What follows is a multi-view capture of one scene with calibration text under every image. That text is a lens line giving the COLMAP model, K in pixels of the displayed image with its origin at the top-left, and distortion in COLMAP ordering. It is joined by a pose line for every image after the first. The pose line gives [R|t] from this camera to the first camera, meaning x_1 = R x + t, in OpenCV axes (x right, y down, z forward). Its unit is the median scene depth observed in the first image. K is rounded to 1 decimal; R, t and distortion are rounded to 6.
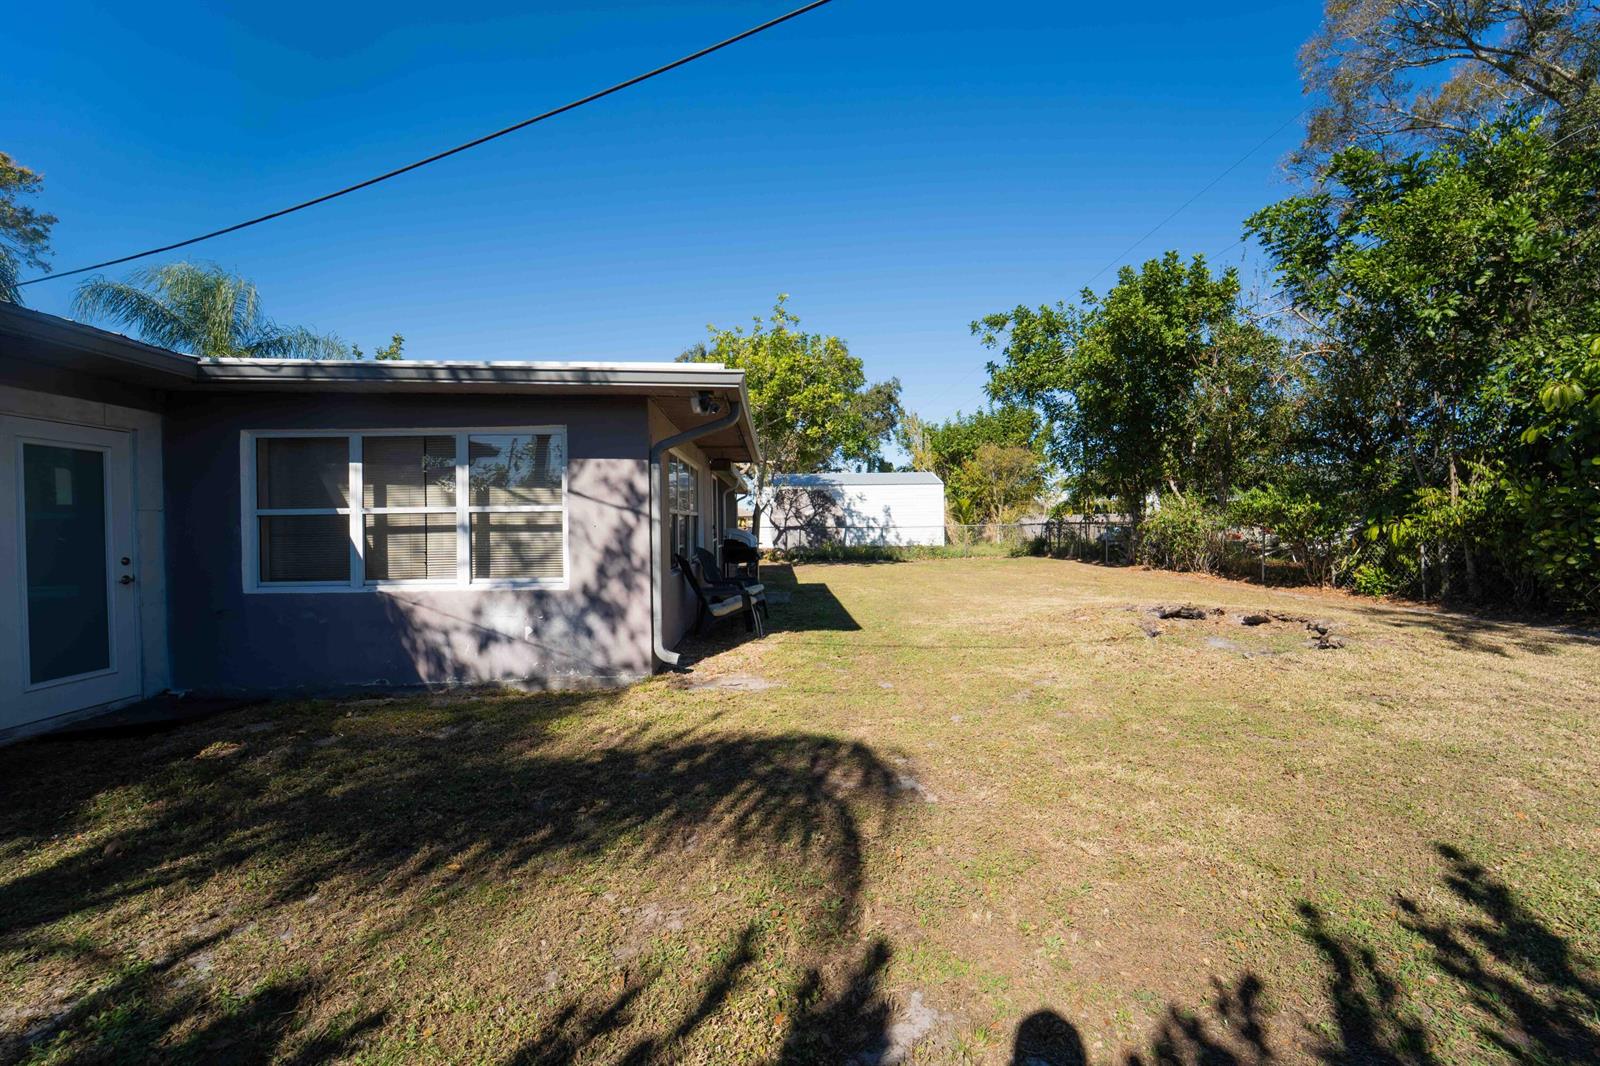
lens RADIAL K [[664.0, 0, 786.1], [0, 664.0, 531.7], [0, 0, 1]] dist [-0.032326, 0.007523]
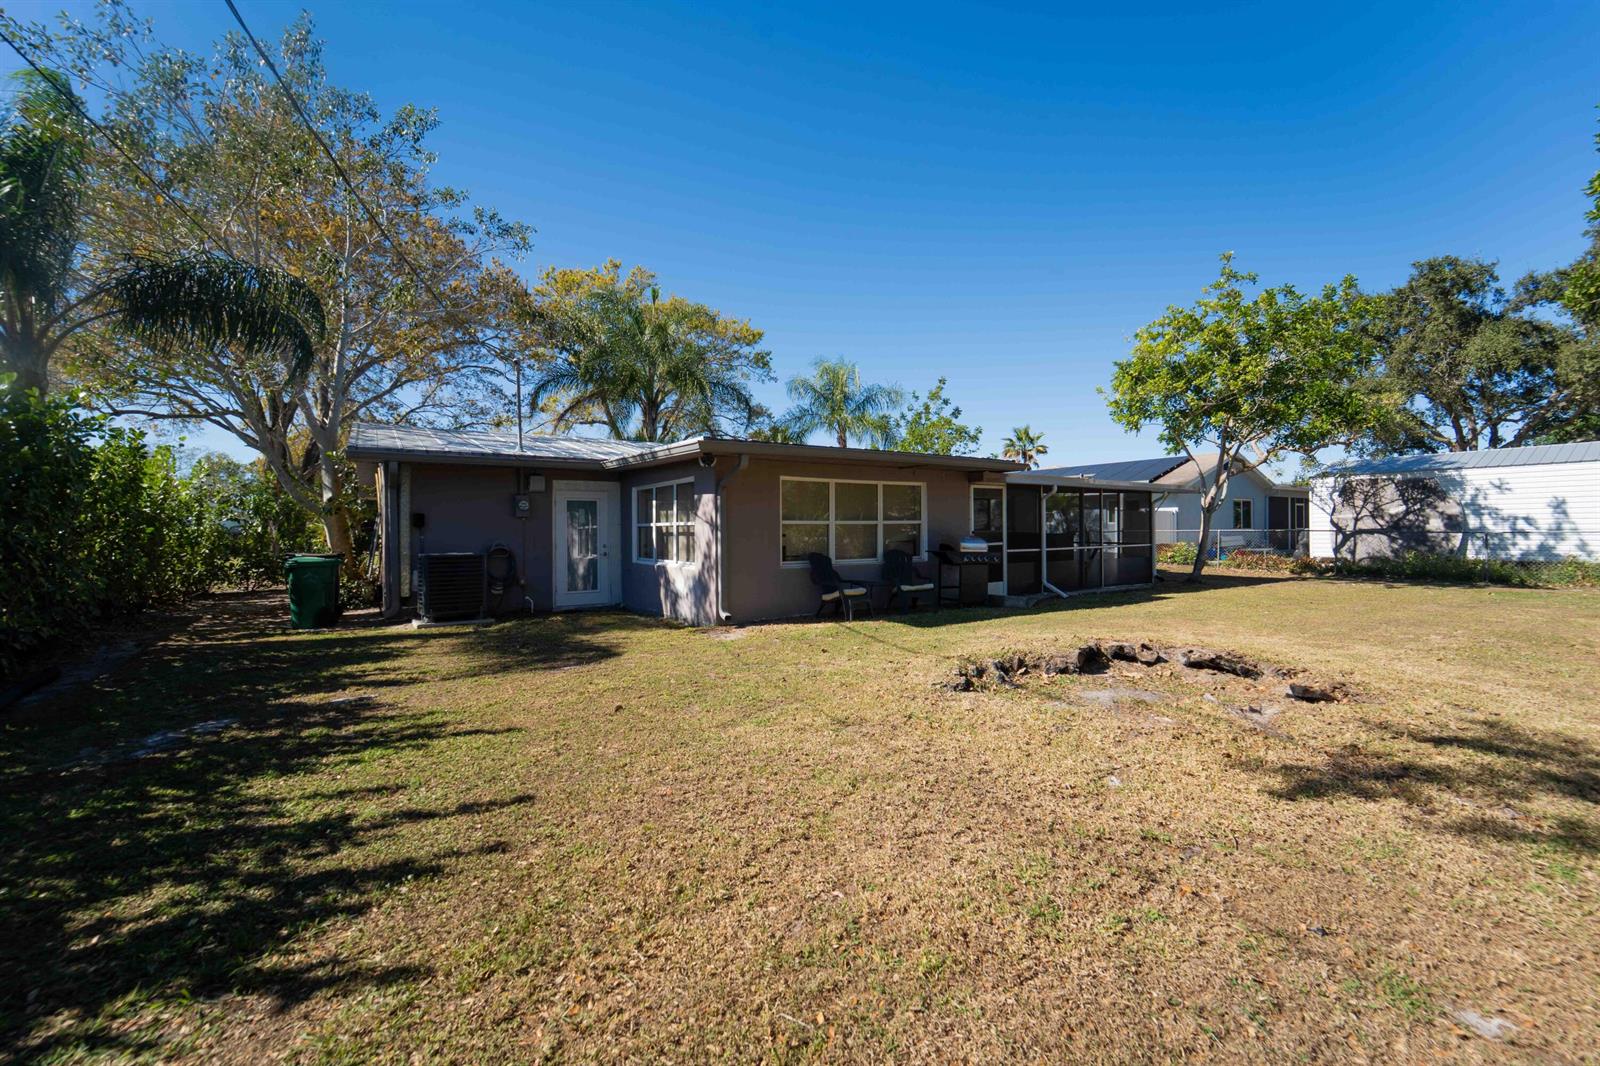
lens RADIAL K [[664.0, 0, 786.1], [0, 664.0, 531.7], [0, 0, 1]] dist [-0.032326, 0.007523]
pose [[0.505408, 0.010180, -0.862821, 0.307133], [-0.006743, 0.999946, 0.007849, -0.006828], [0.862854, 0.001851, 0.505449, 0.075591]]
